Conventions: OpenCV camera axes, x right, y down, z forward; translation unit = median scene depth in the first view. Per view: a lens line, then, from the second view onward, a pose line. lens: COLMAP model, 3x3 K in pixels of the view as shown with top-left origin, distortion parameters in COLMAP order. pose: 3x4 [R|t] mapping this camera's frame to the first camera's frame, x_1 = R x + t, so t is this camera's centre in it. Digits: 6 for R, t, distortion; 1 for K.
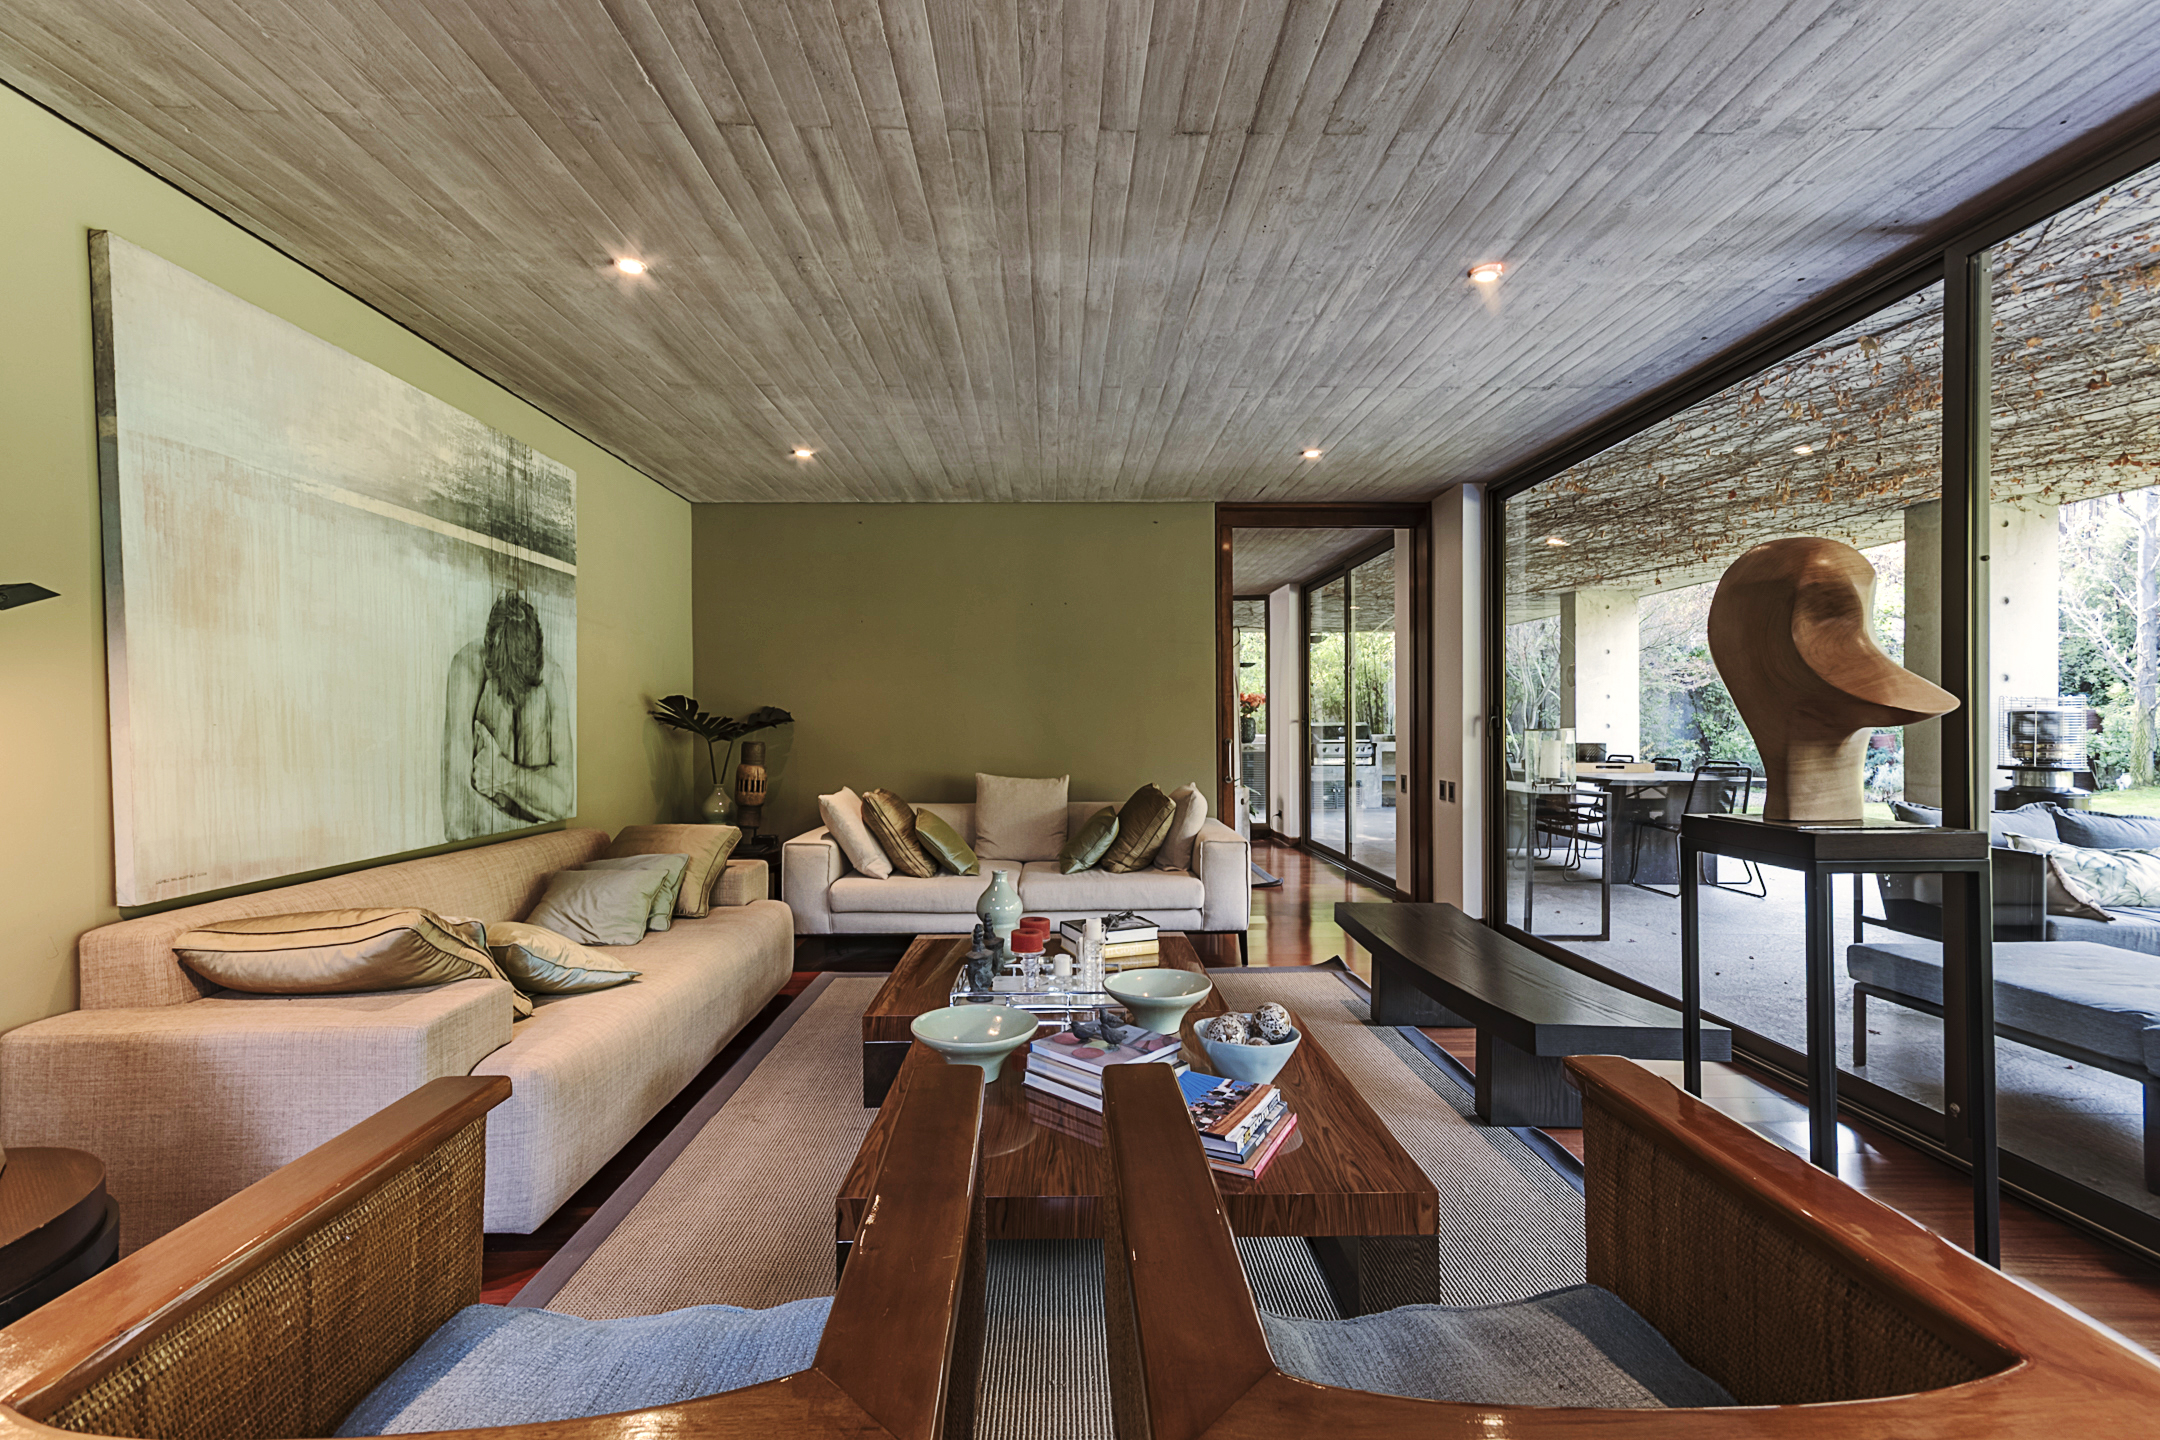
lens RADIAL K [[942.8, 0, 1077.6], [0, 942.8, 731.3], [0, 0, 1]] dist [0.010855, -0.000100]
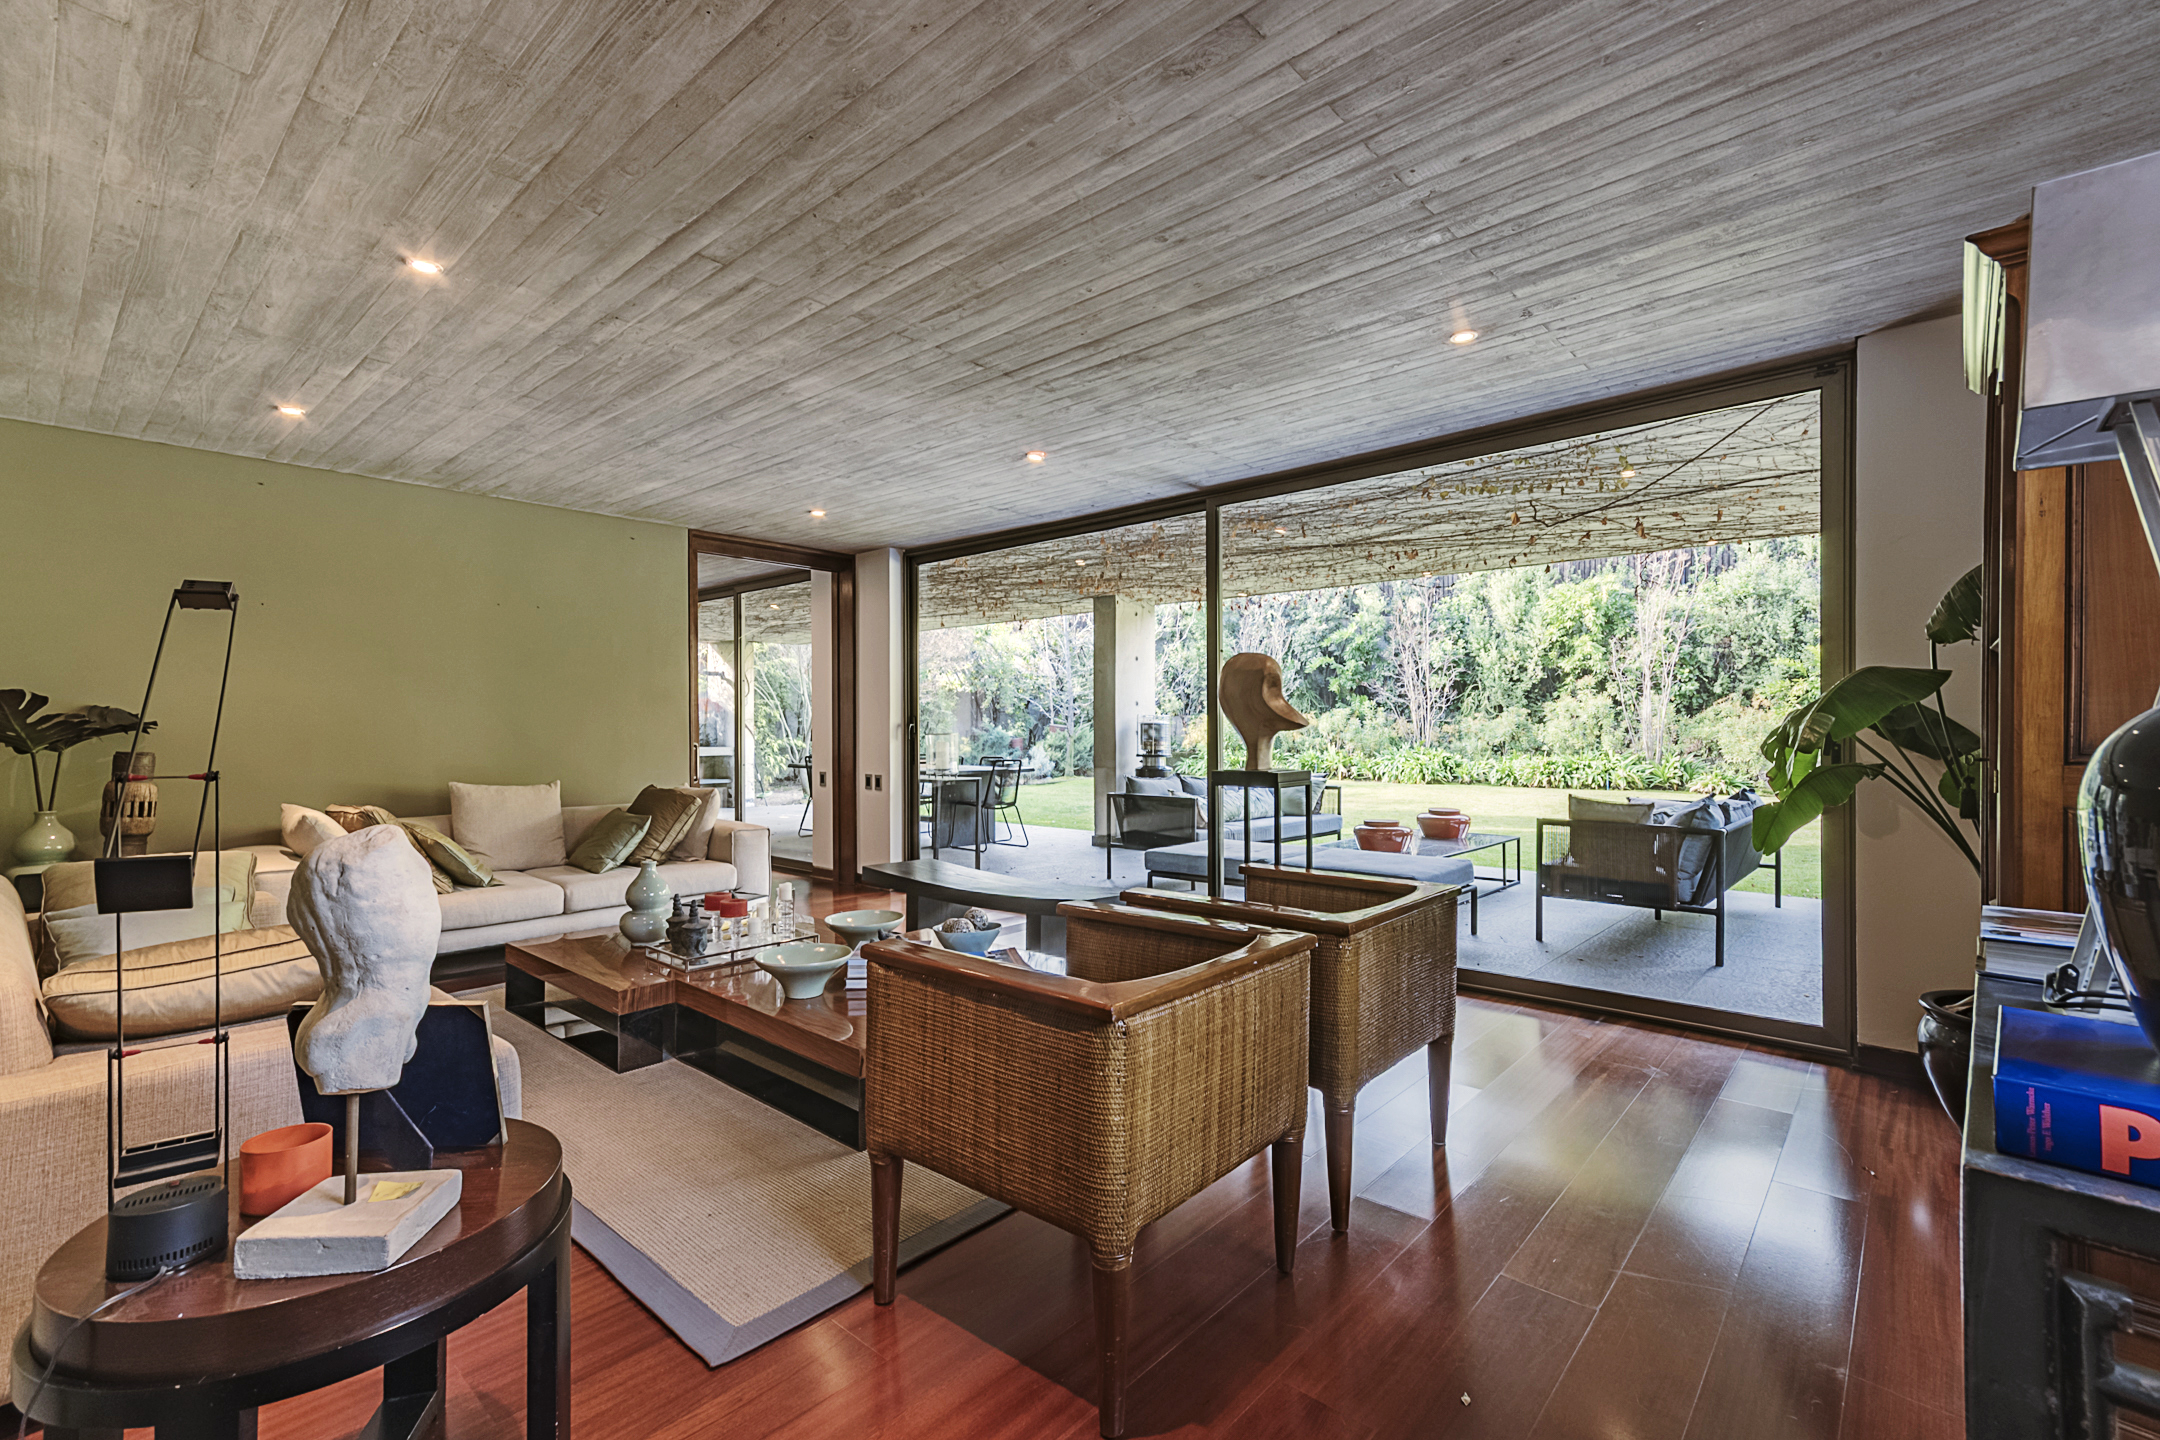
lens RADIAL K [[942.8, 0, 1077.6], [0, 942.8, 731.3], [0, 0, 1]] dist [0.010855, -0.000100]
pose [[0.682761, 0.000270, 0.730641, -0.481615], [0.004768, 0.999977, -0.004825, 0.002469], [-0.730626, 0.006778, 0.682744, -0.114990]]
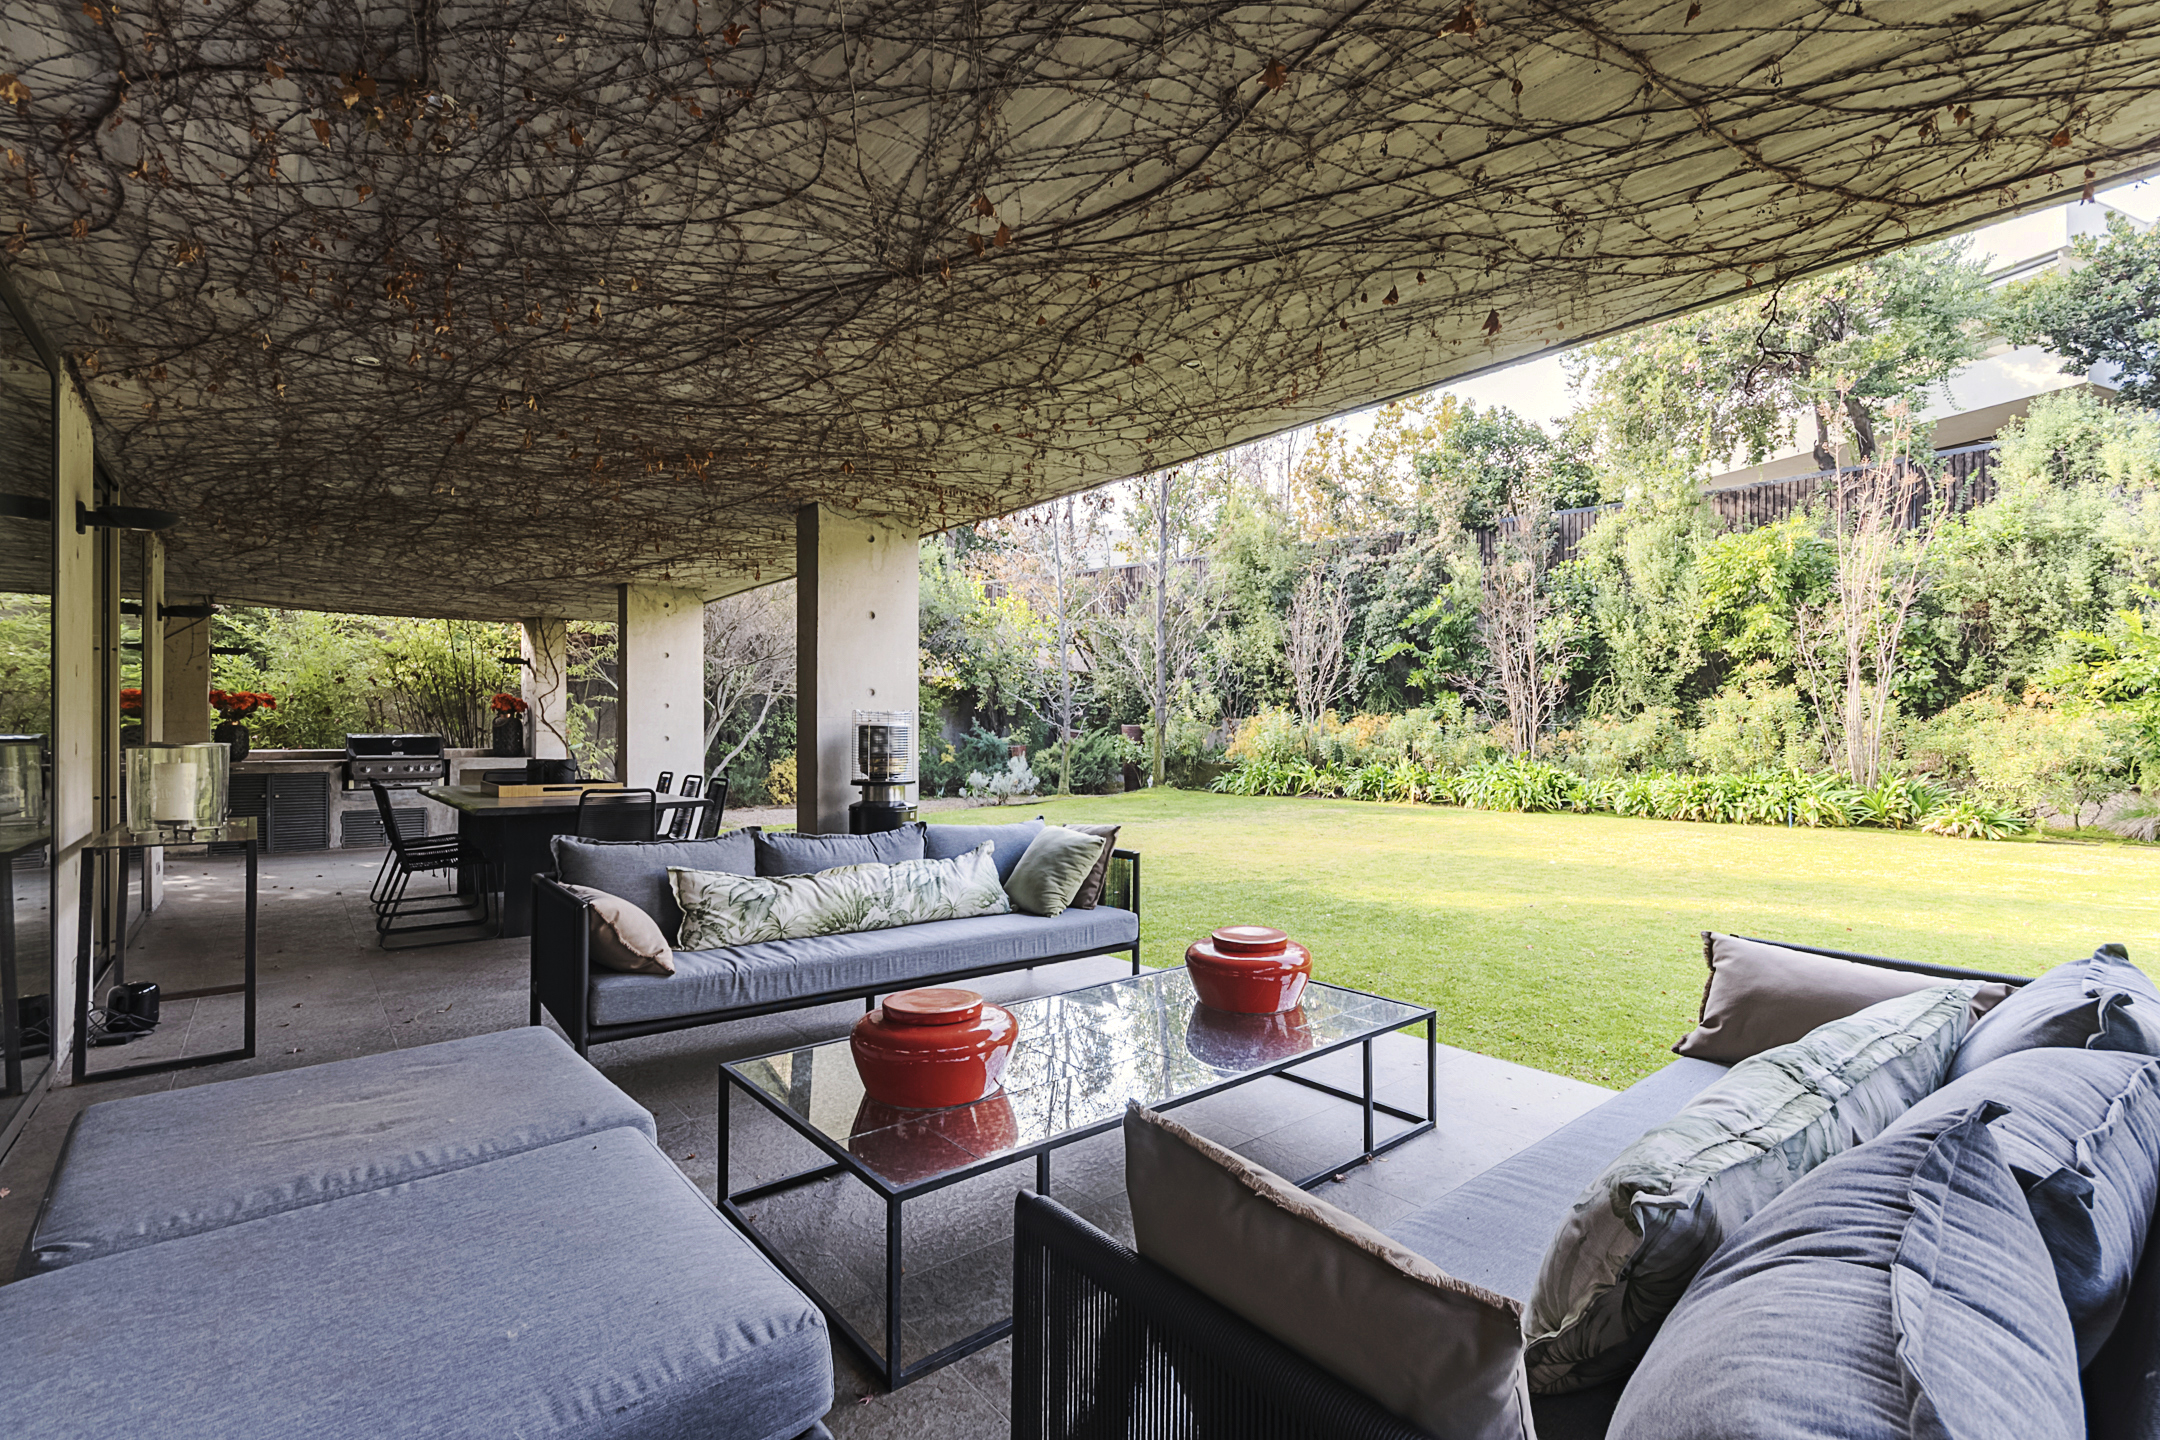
lens RADIAL K [[959.6, 0, 1087.3], [0, 959.6, 731.7], [0, 0, 1]] dist [-0.010663, -0.000509]
pose [[0.784136, 0.005344, 0.620566, 0.748500], [0.000827, 0.999953, -0.009656, -0.006984], [-0.620588, 0.008085, 0.784095, 0.093063]]
